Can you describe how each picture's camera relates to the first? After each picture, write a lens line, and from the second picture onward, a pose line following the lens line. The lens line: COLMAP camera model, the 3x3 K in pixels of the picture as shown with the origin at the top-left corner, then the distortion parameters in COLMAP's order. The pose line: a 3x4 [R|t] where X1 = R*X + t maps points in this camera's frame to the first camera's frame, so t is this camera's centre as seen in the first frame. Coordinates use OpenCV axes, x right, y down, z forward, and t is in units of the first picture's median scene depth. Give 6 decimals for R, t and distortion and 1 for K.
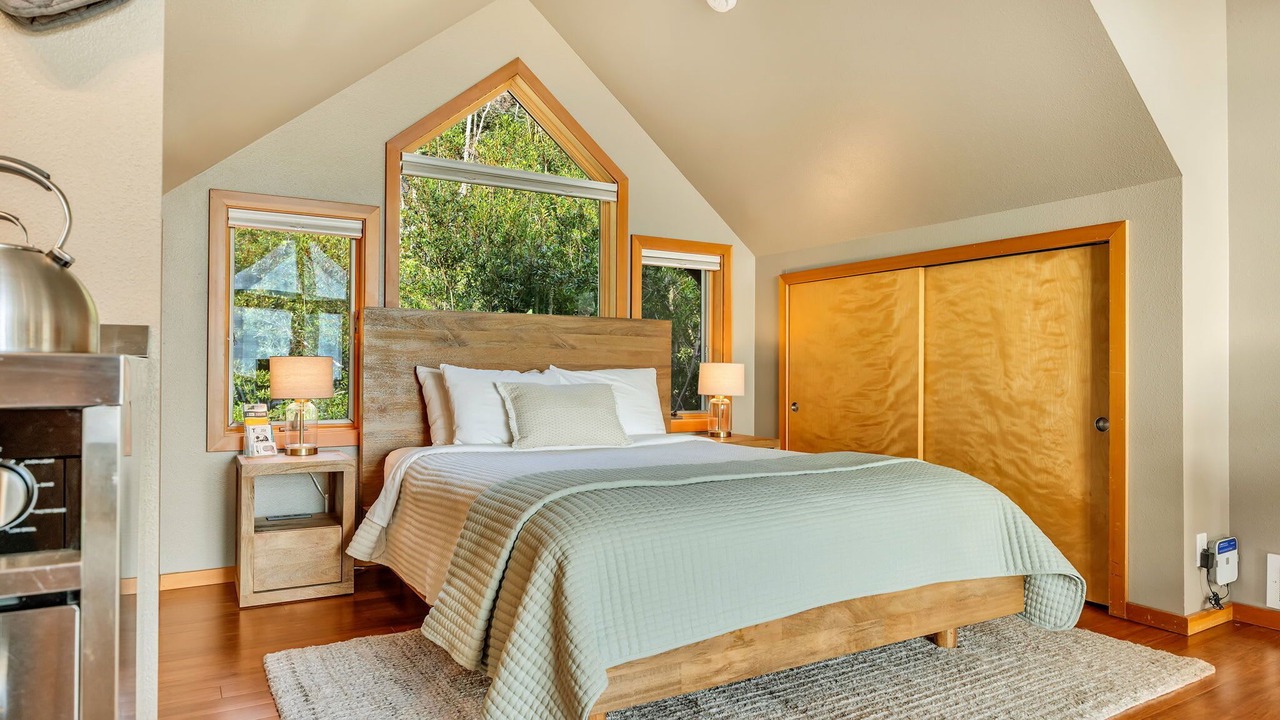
lens RADIAL K [[773.1, 0, 635.9], [0, 773.1, 361.8], [0, 0, 1]] dist [-0.003122, 0.003026]
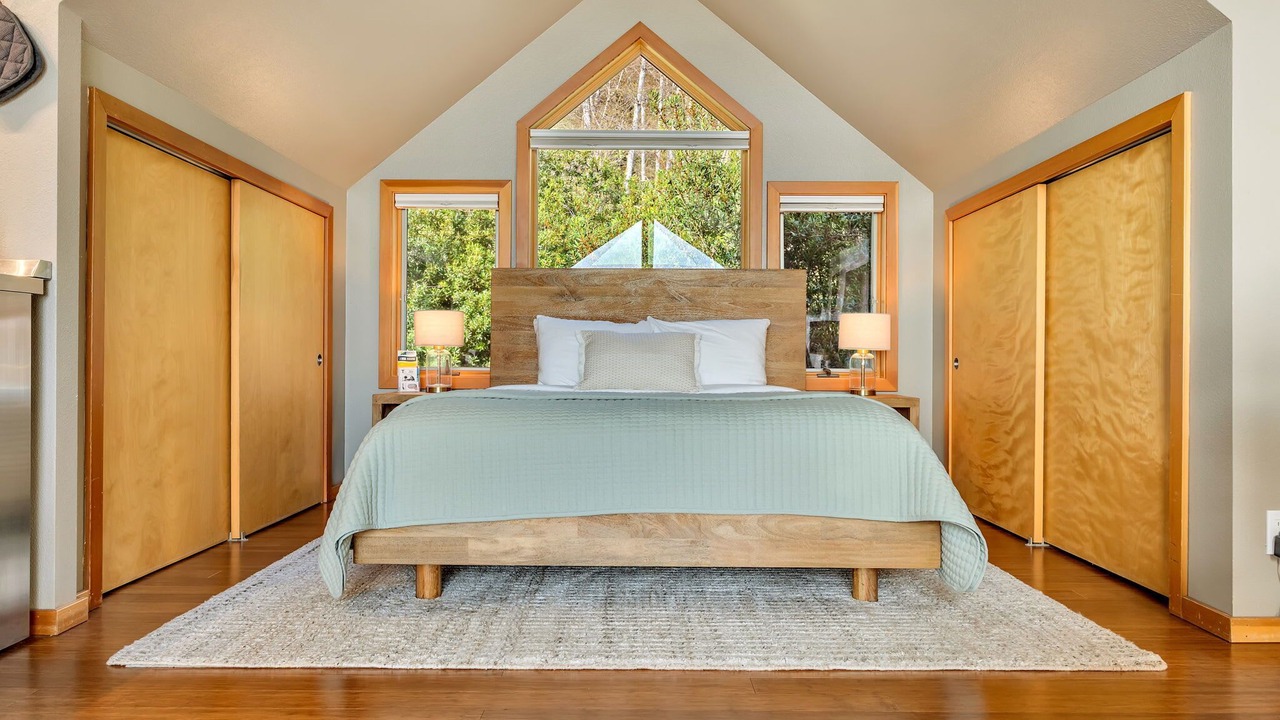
lens RADIAL K [[864.5, 0, 642.0], [0, 864.5, 351.7], [0, 0, 1]] dist [0.009498, -0.000321]
pose [[0.862305, -0.005350, -0.506361, 0.509033], [0.006353, 0.999980, 0.000253, 0.056320], [0.506349, -0.003435, 0.862322, -0.001986]]
